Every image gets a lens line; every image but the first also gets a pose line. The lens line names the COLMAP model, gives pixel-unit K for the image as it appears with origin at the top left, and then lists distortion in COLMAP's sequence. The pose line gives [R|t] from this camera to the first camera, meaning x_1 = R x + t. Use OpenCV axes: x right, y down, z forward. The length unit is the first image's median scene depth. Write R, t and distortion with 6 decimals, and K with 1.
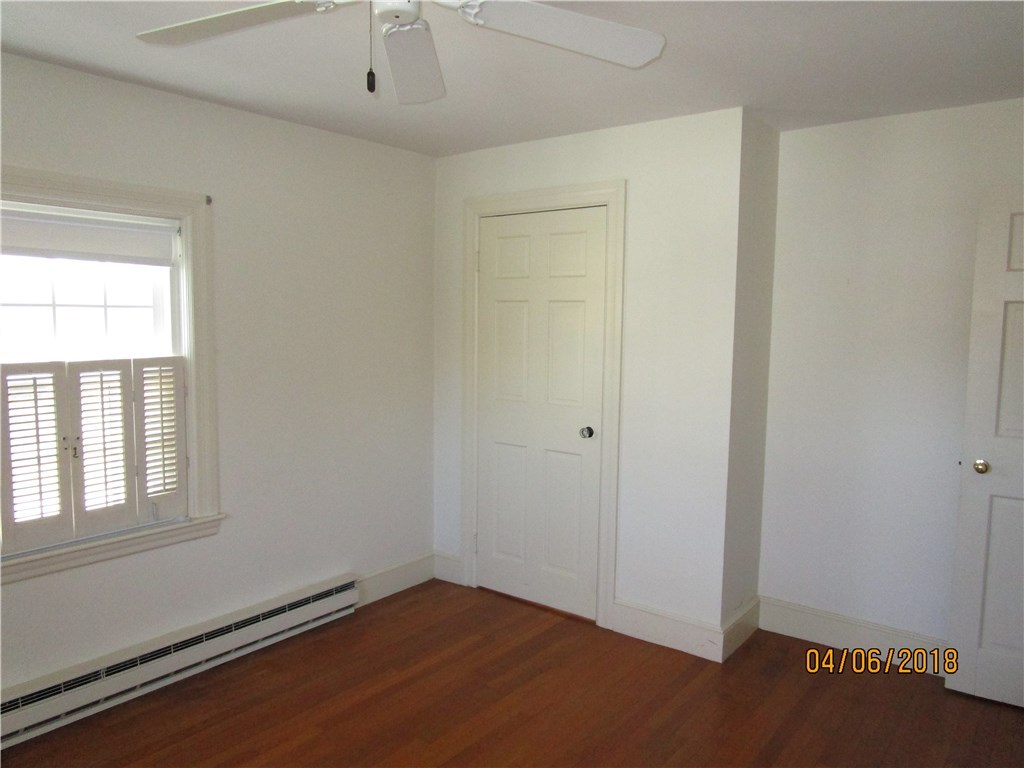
lens RADIAL K [[750.1, 0, 497.9], [0, 750.1, 383.6], [0, 0, 1]] dist [-0.002322, -0.000790]
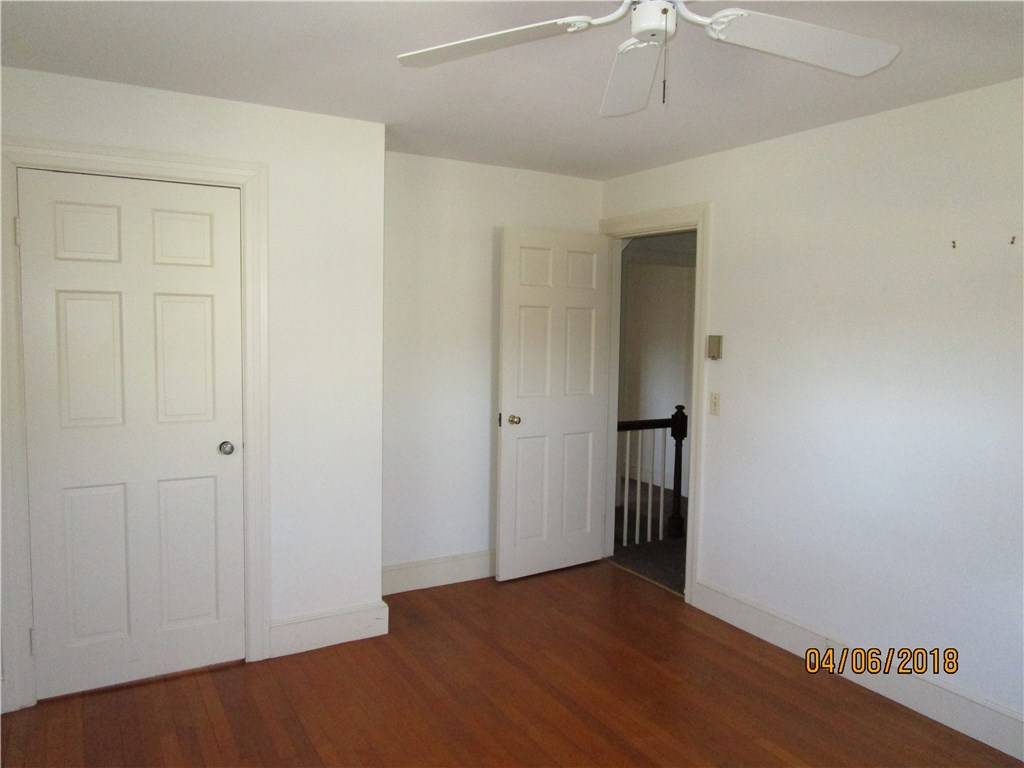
lens RADIAL K [[750.1, 0, 497.9], [0, 750.1, 383.6], [0, 0, 1]] dist [-0.002322, -0.000790]
pose [[0.370277, -0.086788, 0.924858, -0.558638], [0.068070, 0.995484, 0.066163, -0.045306], [-0.926424, 0.038456, 0.374513, 0.386861]]
